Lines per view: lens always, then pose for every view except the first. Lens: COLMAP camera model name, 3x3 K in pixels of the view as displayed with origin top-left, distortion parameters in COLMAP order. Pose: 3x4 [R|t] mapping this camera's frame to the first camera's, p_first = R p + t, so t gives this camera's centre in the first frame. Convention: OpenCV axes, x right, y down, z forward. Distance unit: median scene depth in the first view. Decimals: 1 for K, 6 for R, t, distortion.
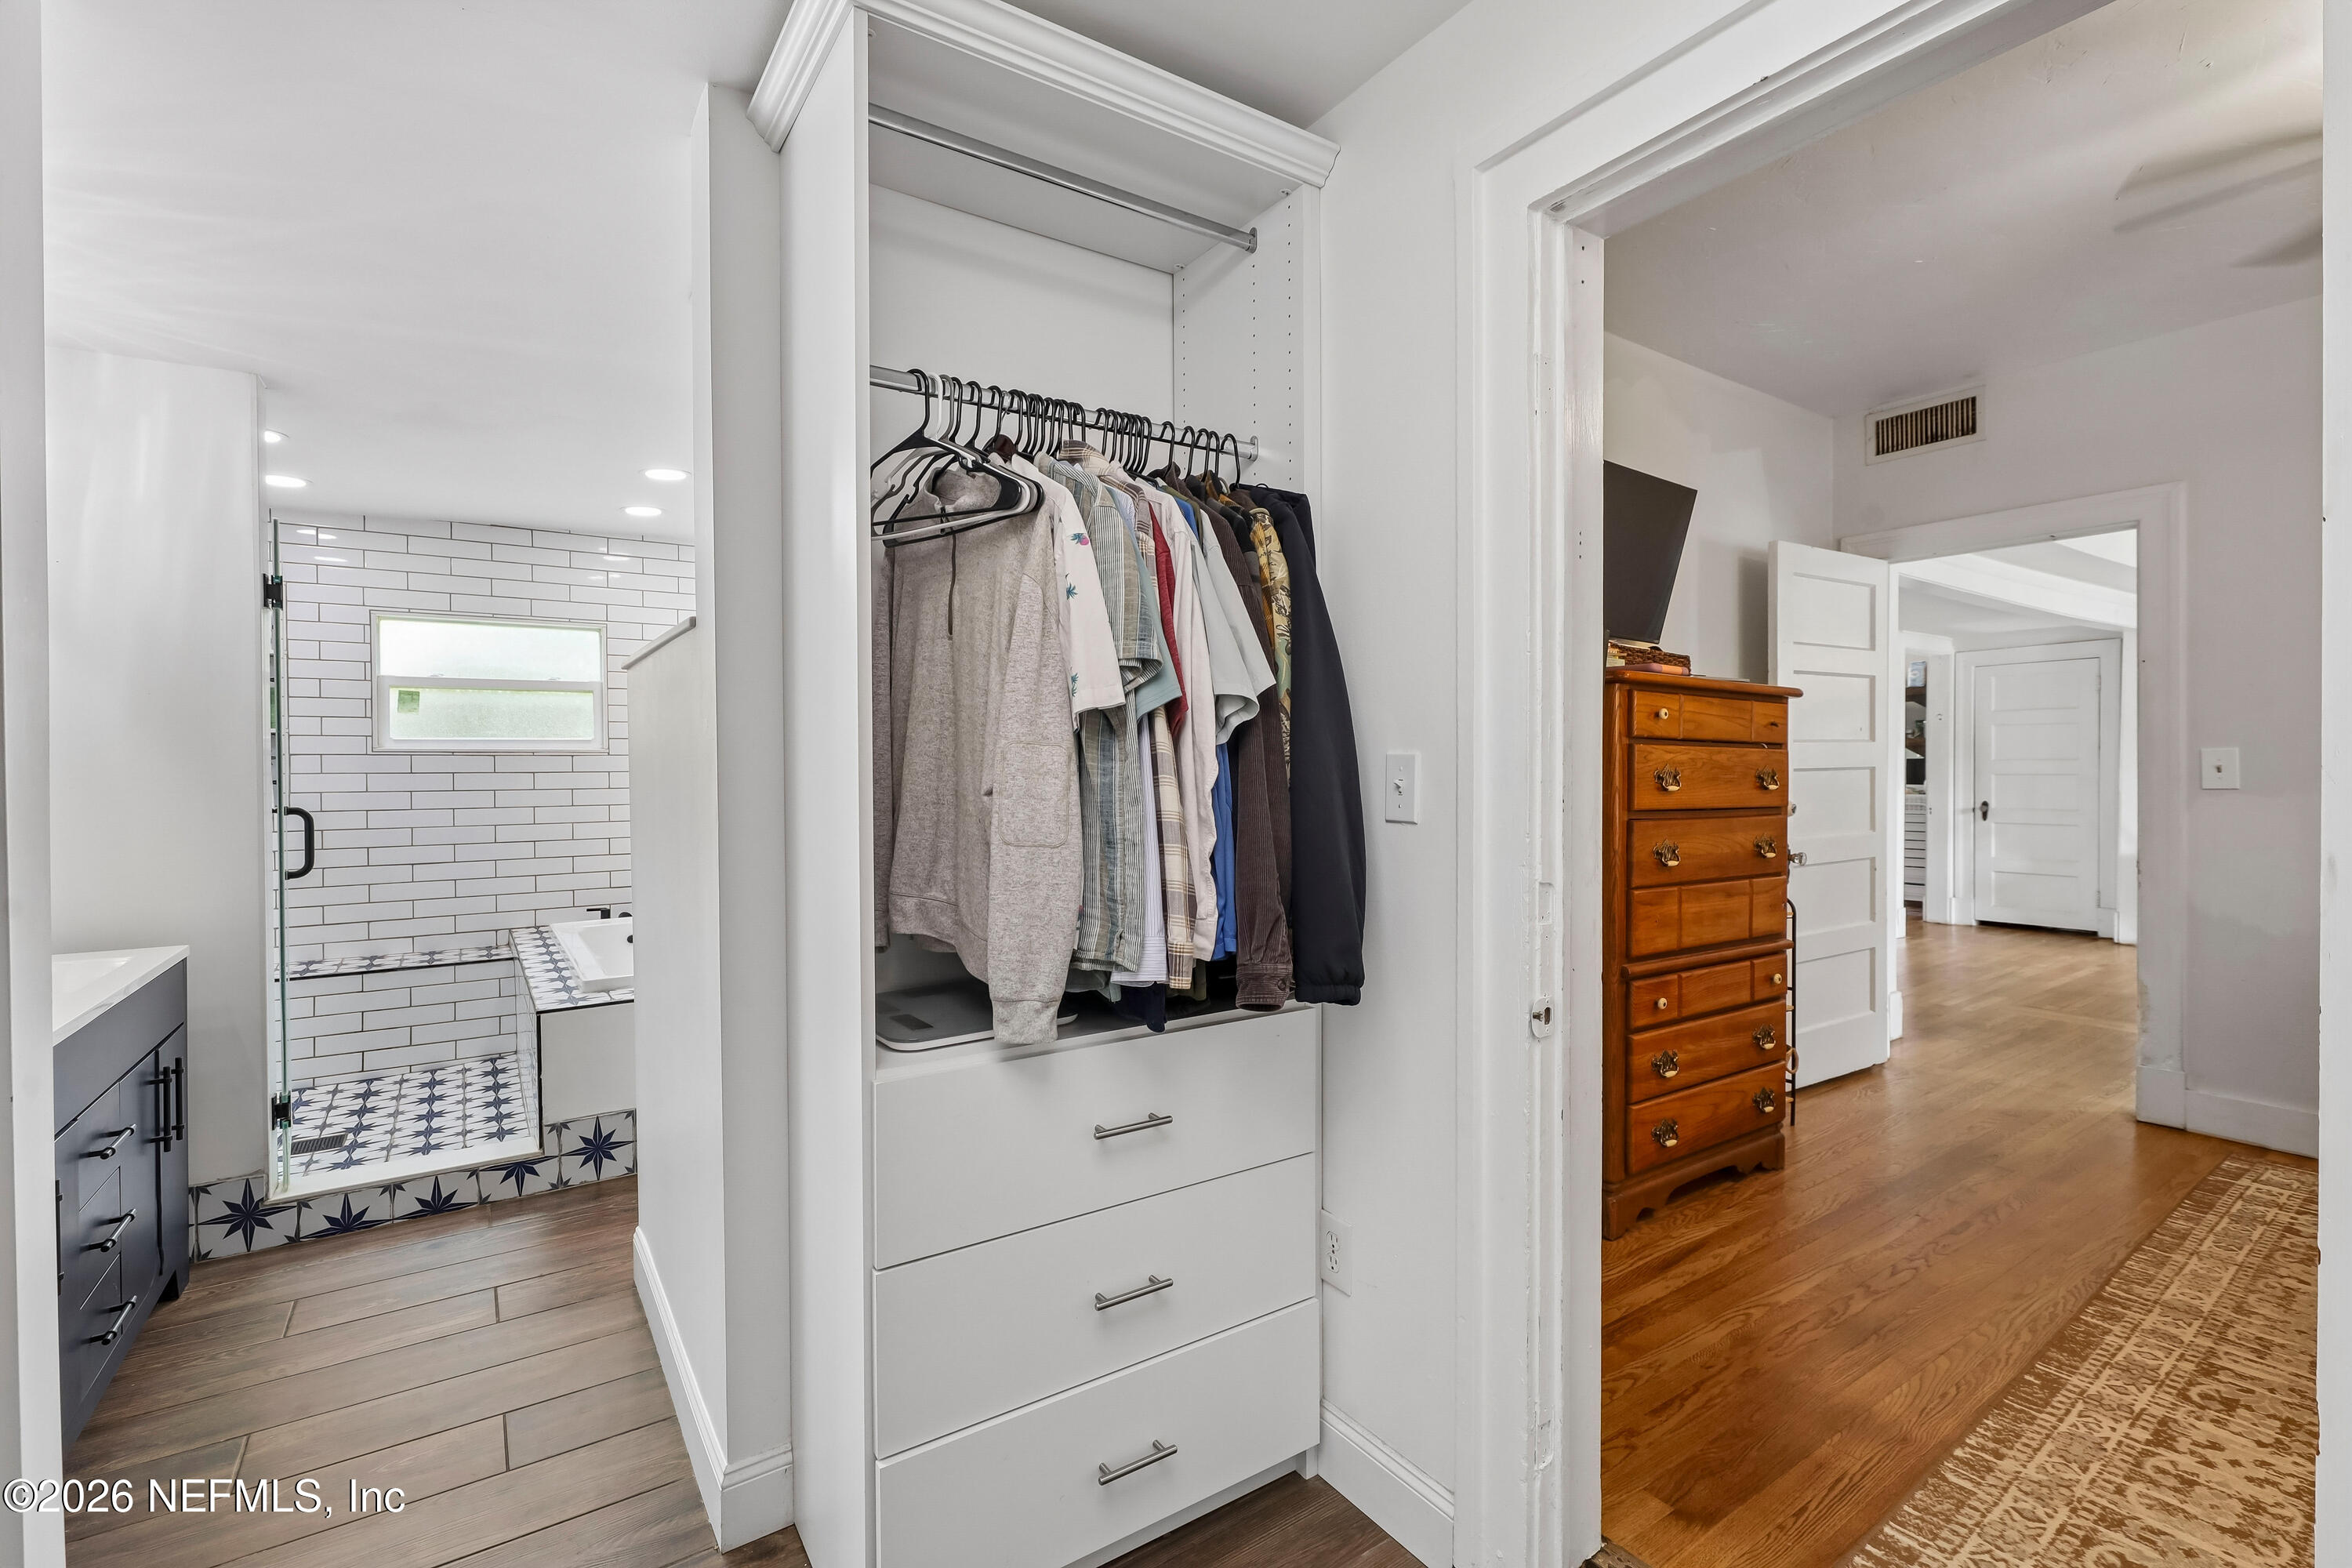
lens RADIAL K [[1053.0, 0, 1172.9], [0, 1053.0, 774.5], [0, 0, 1]] dist [0.001081, -0.000368]
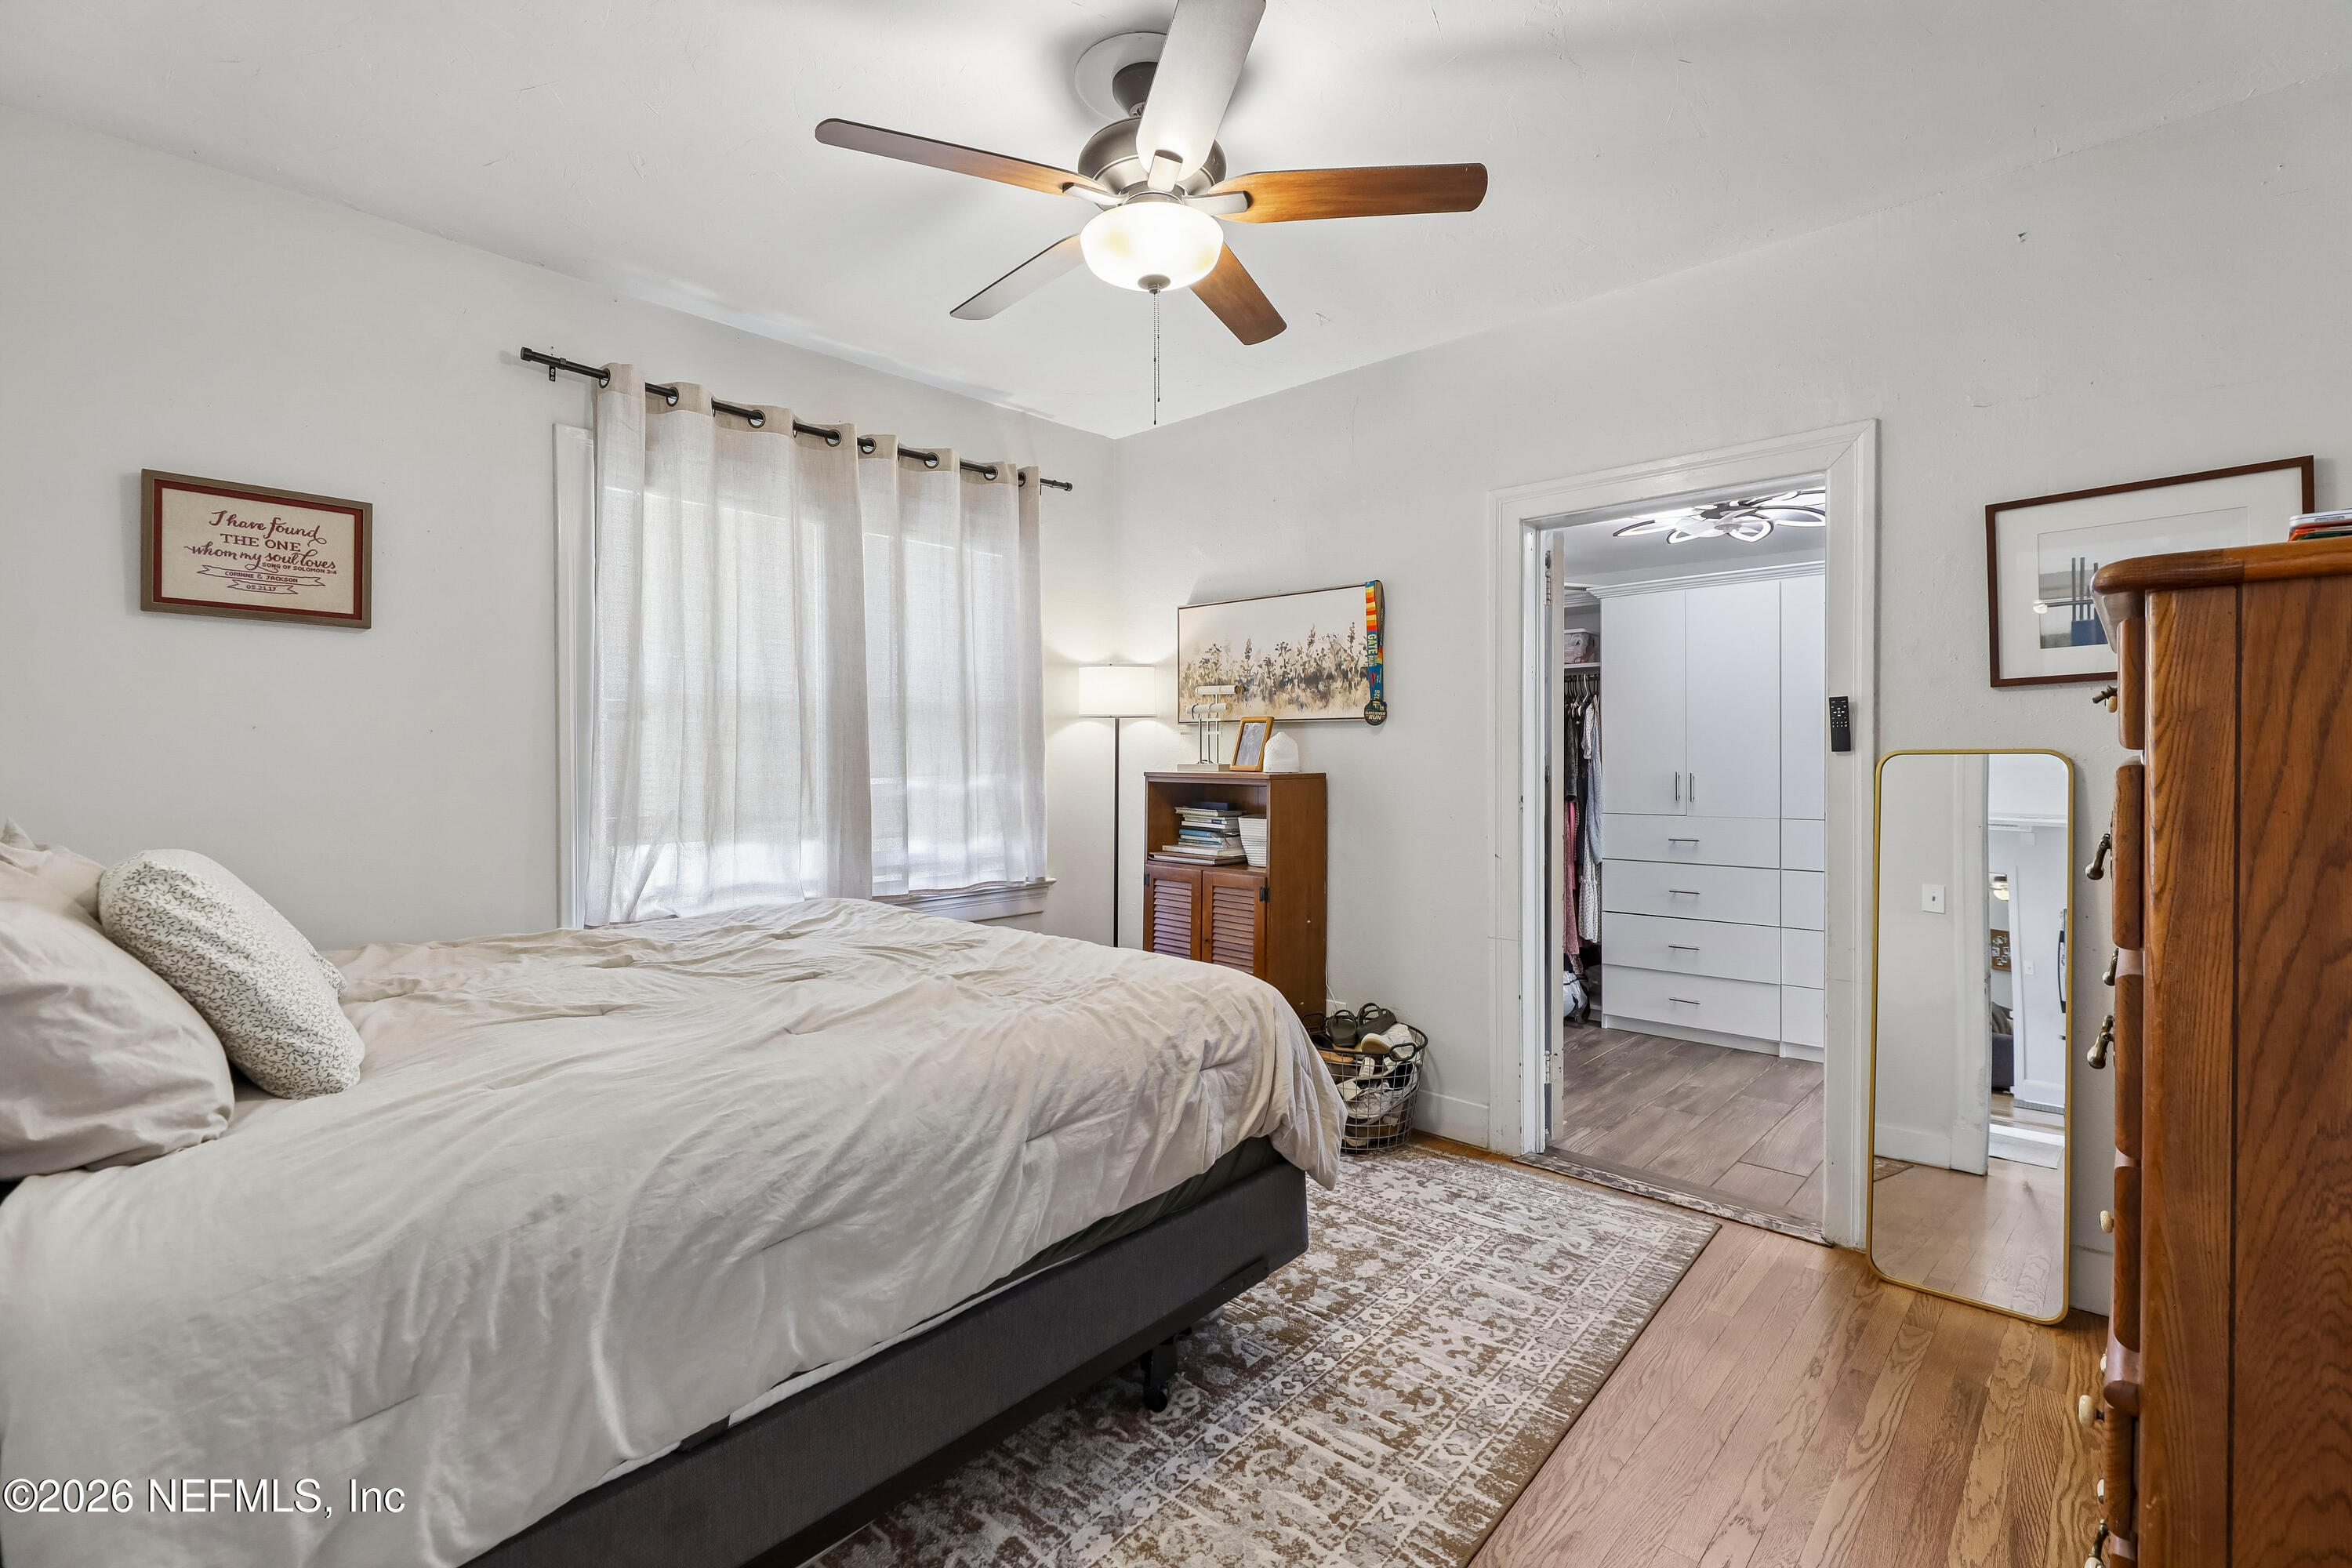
lens RADIAL K [[1053.0, 0, 1172.9], [0, 1053.0, 774.5], [0, 0, 1]] dist [0.001081, -0.000368]
pose [[-0.975326, 0.010880, -0.220501, 1.002878], [0.006193, 0.999740, 0.021938, -0.031923], [0.220683, 0.020031, -0.975140, 1.343704]]
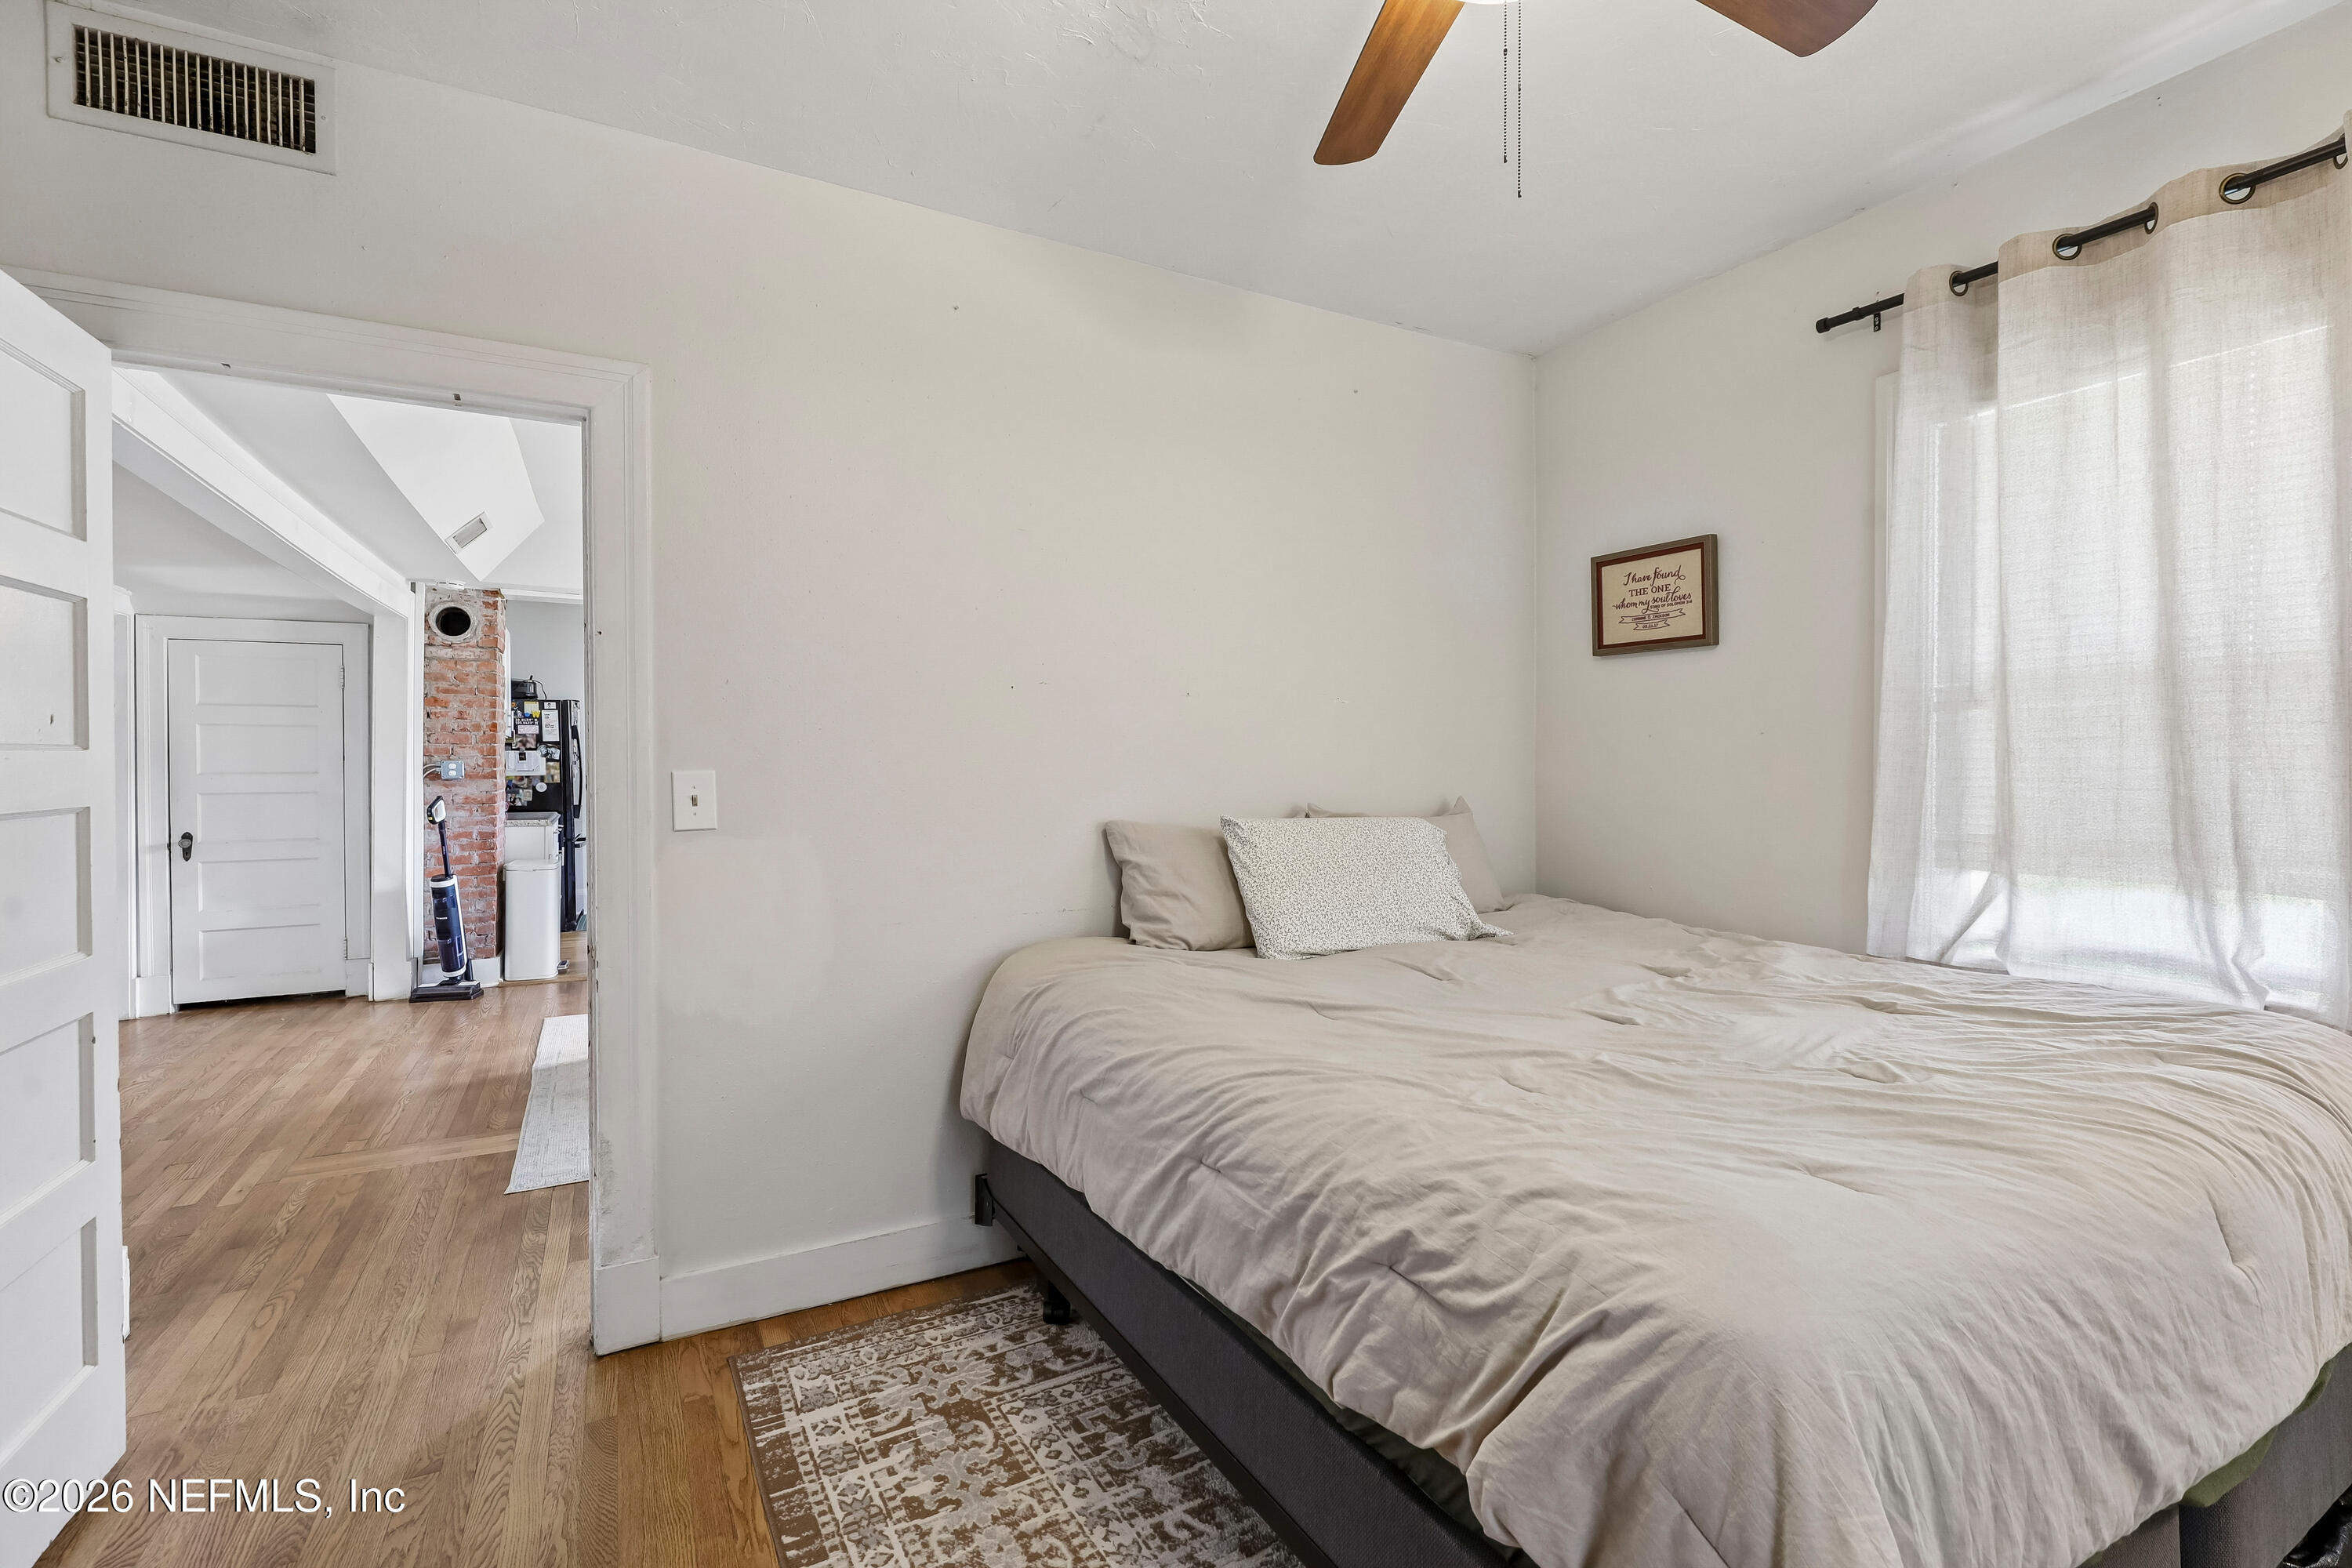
lens RADIAL K [[1053.0, 0, 1172.9], [0, 1053.0, 774.5], [0, 0, 1]] dist [0.001081, -0.000368]
pose [[0.113743, -0.007120, 0.993485, 0.401468], [0.010232, 0.999930, 0.005995, -0.027404], [-0.993458, 0.009483, 0.113808, 0.714060]]
